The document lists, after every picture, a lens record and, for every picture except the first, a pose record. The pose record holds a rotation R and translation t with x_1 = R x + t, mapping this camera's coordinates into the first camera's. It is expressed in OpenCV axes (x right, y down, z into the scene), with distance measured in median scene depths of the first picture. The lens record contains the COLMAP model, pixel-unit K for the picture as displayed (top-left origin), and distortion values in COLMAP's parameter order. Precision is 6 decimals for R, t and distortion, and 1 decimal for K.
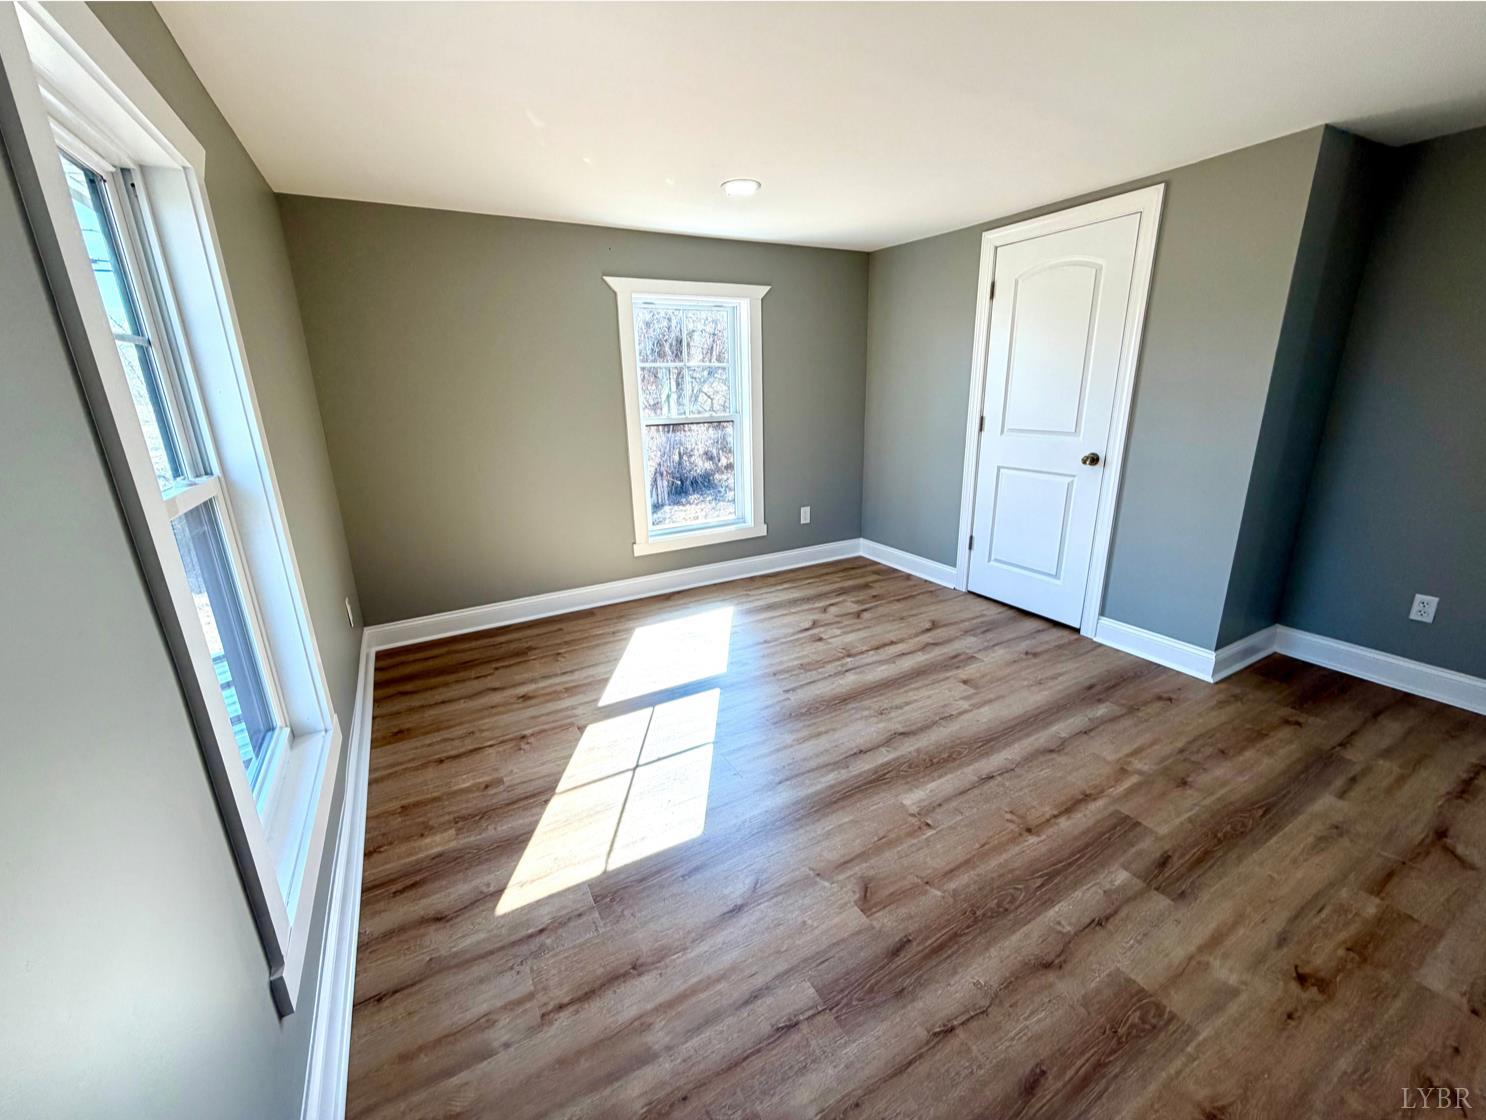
lens RADIAL K [[591.6, 0, 743.0], [0, 591.6, 560.0], [0, 0, 1]] dist [-0.000221, -0.000381]
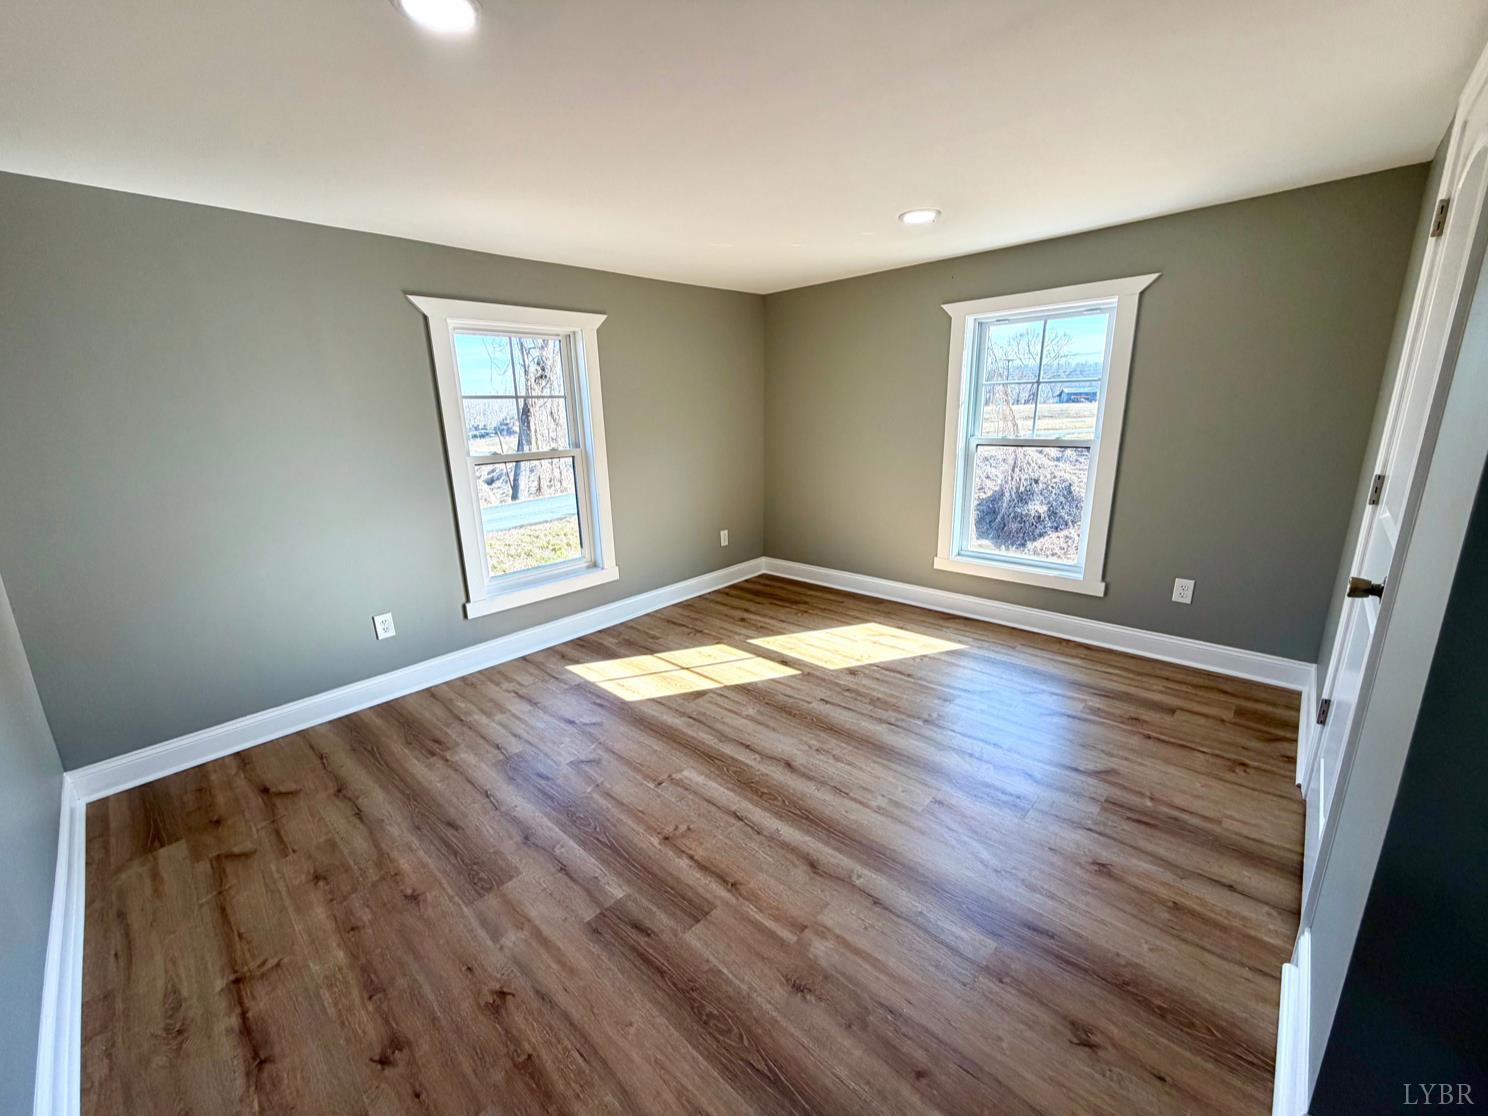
lens RADIAL K [[592.4, 0, 744.0], [0, 592.4, 558.0], [0, 0, 1]] dist [-0.000221, -0.000381]
pose [[0.310246, 0.249247, -0.917400, 1.134028], [-0.252391, 0.951982, 0.173289, -0.203993], [0.916540, 0.177781, 0.358256, 0.534514]]
